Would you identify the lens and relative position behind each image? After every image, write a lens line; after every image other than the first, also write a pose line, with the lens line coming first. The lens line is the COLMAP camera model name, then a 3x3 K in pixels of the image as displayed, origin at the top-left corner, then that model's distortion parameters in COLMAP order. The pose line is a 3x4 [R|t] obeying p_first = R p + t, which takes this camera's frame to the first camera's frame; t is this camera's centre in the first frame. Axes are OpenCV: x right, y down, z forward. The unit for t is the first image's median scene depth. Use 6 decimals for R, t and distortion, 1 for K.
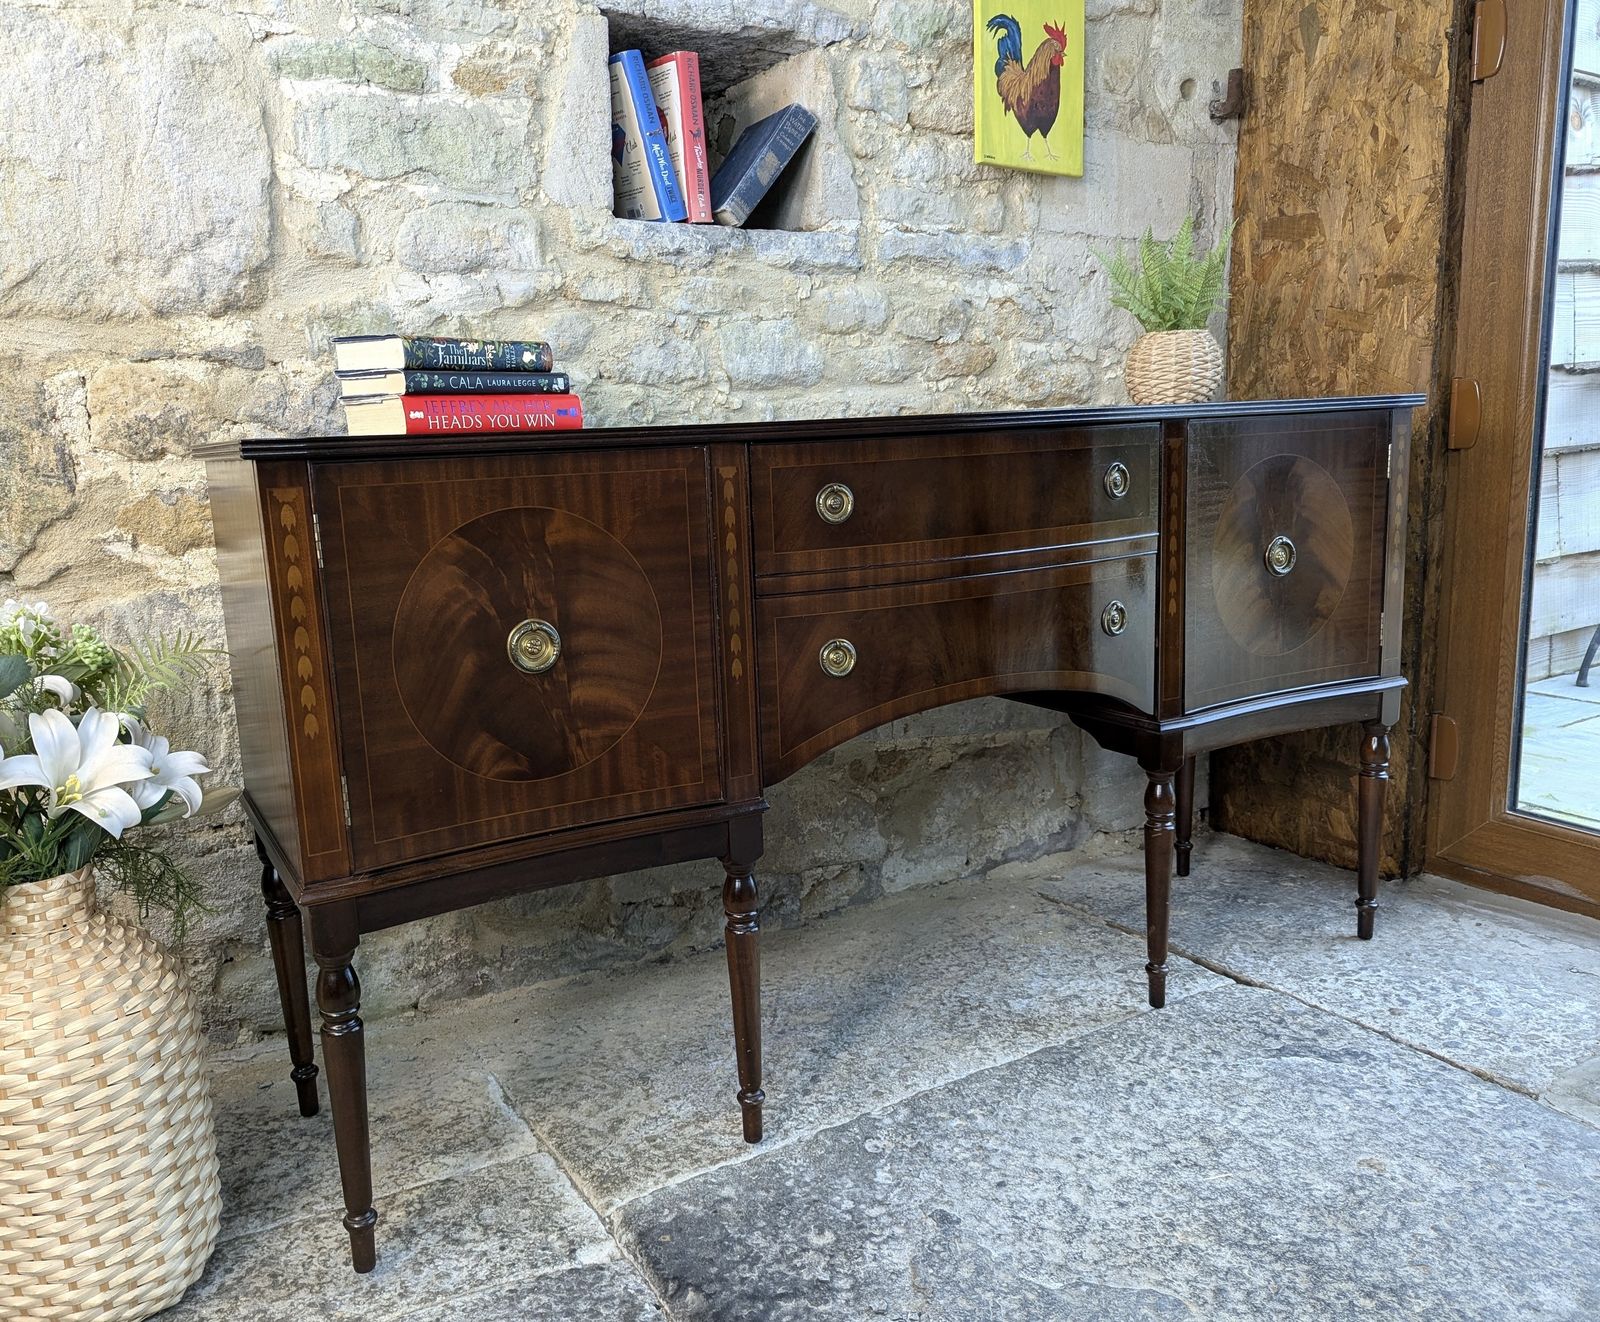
lens RADIAL K [[1275.5, 0, 756.7], [0, 1275.5, 669.9], [0, 0, 1]] dist [0.059437, -0.045874]
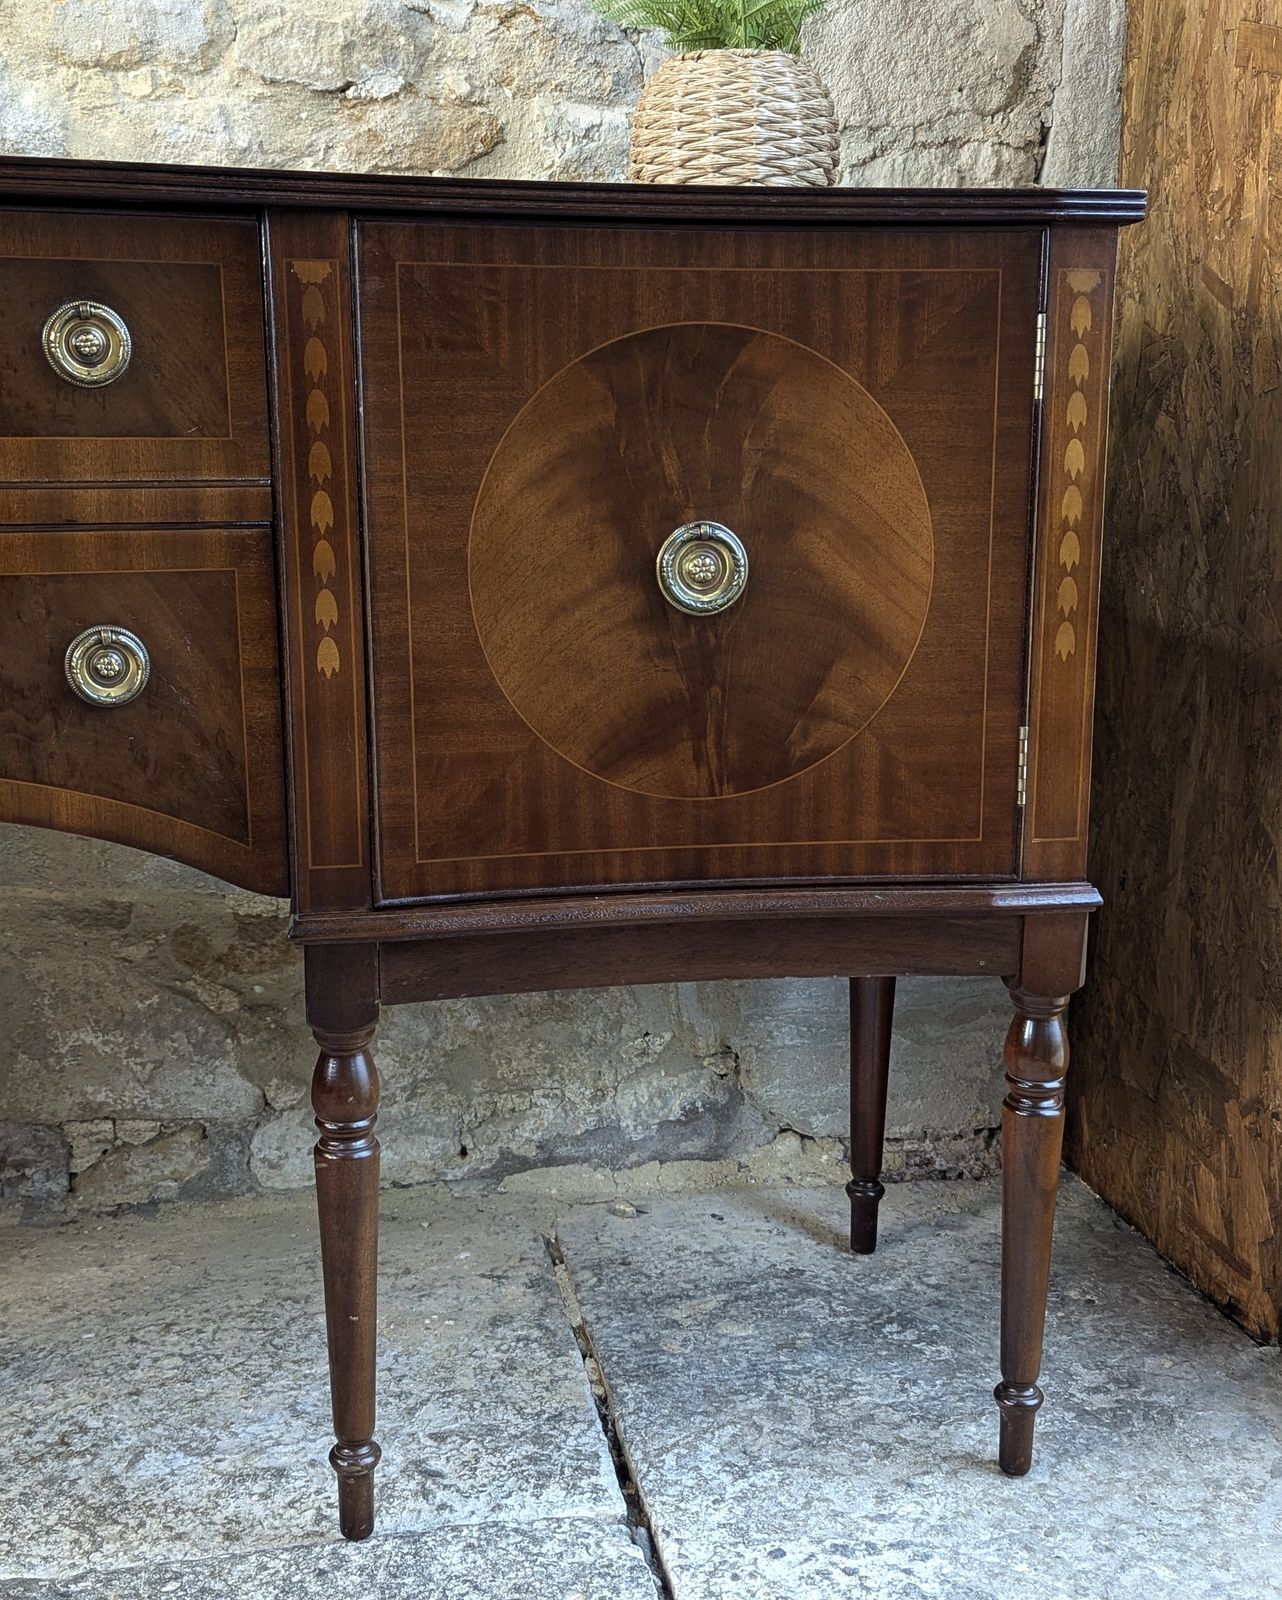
lens RADIAL K [[1897.6, 0, 668.8], [0, 1897.6, 838.5], [0, 0, 1]] dist [0.043202, 0.000000]
pose [[0.945964, 0.112163, -0.304256, 0.651187], [-0.098736, 0.993350, 0.059215, -0.038618], [0.308875, -0.025974, 0.950748, 0.434057]]
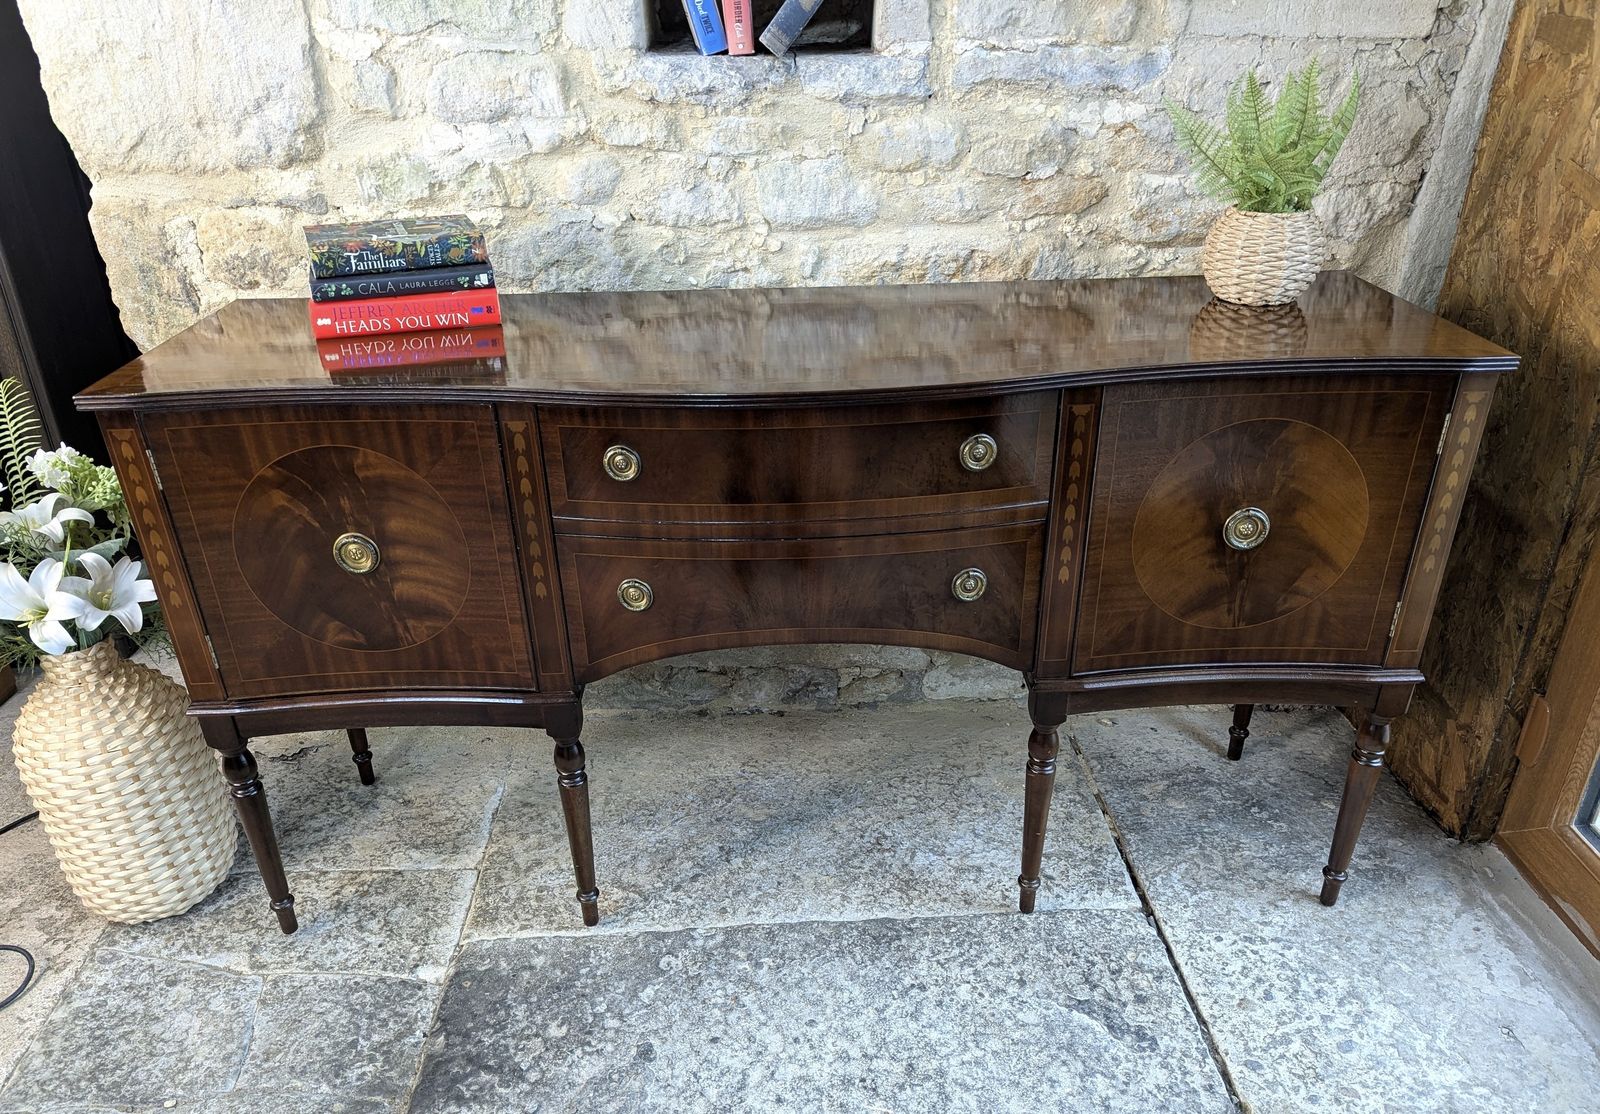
lens RADIAL K [[1139.1, 0, 788.5], [0, 1139.1, 606.3], [0, 0, 1]] dist [0.062166, -0.050893]
pose [[0.885597, 0.240883, -0.397107, 0.495314], [-0.097329, 0.932261, 0.348448, -0.306593], [0.454142, -0.269934, 0.849053, 0.197097]]
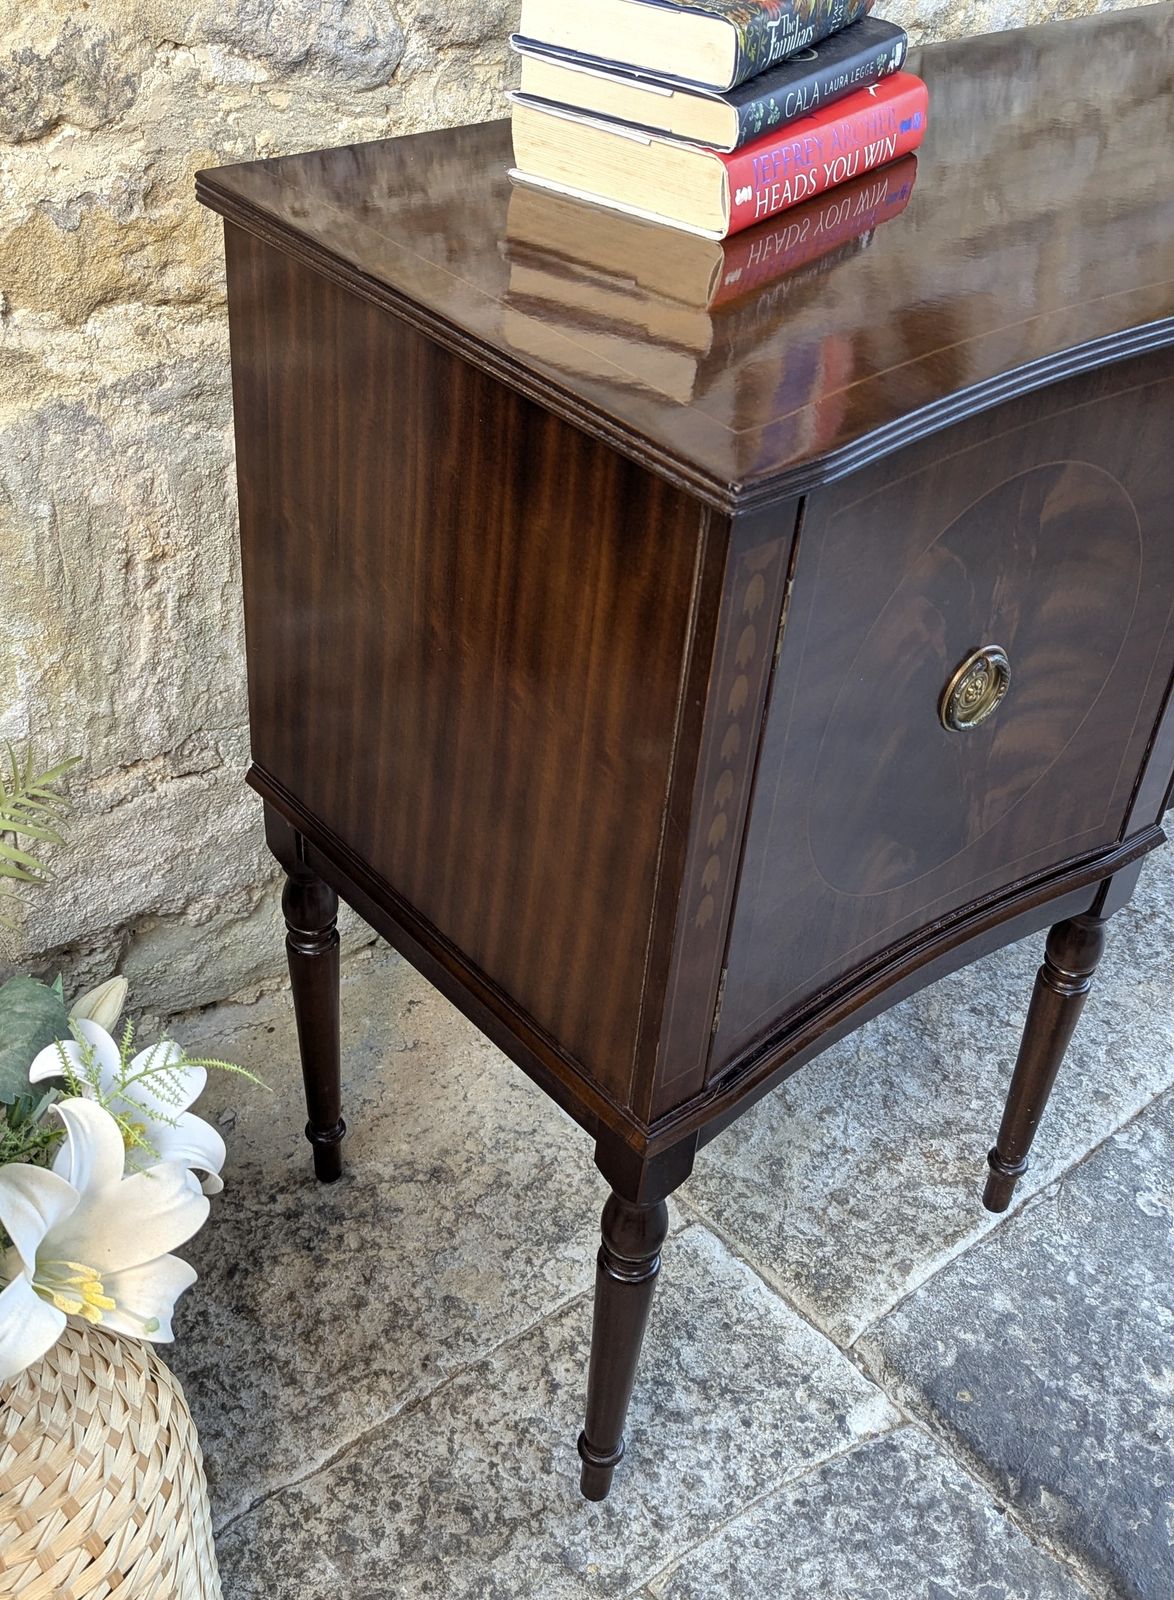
lens RADIAL K [[1749.0, 0, 560.3], [0, 1749.0, 778.4], [0, 0, 1]] dist [0.040472, 0.000000]
pose [[0.975805, -0.025704, 0.217127, -0.413168], [-0.074404, 0.894759, 0.440307, -0.246181], [-0.205594, -0.445809, 0.871198, 0.267488]]
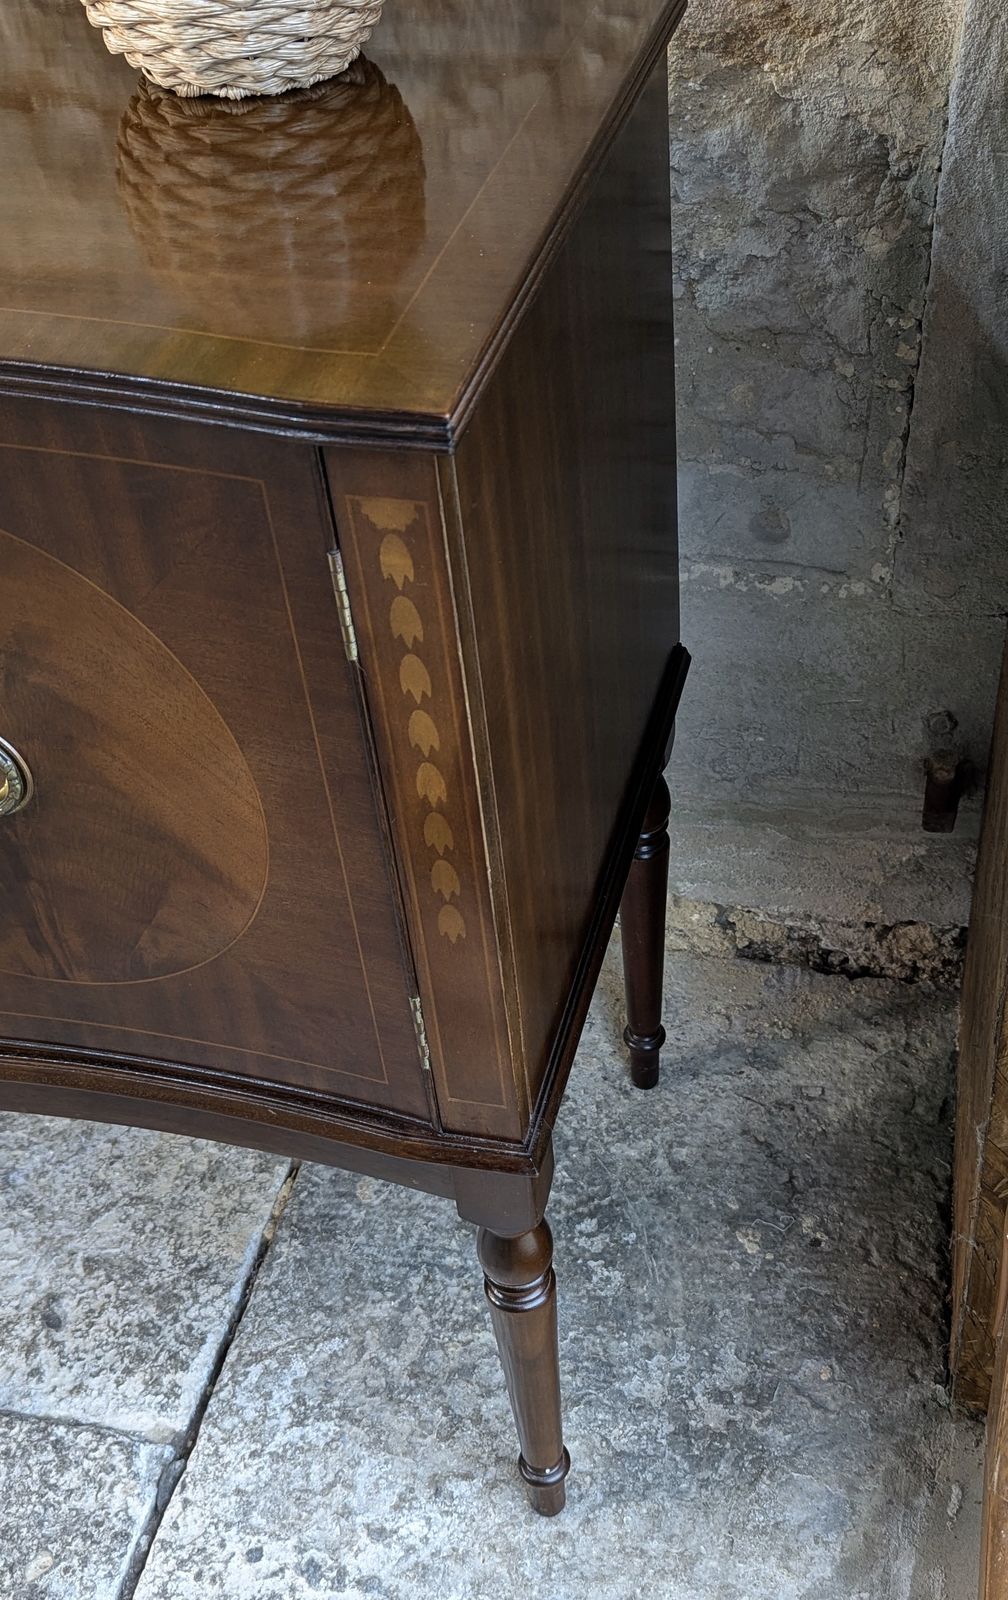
lens RADIAL K [[1782.2, 0, 628.5], [0, 1782.2, 824.7], [0, 0, 1]] dist [0.035272, 0.000000]
pose [[0.766302, 0.443702, -0.464662, 0.811821], [-0.108276, 0.802073, 0.587328, -0.387910], [0.633291, -0.399759, 0.662673, 0.875793]]
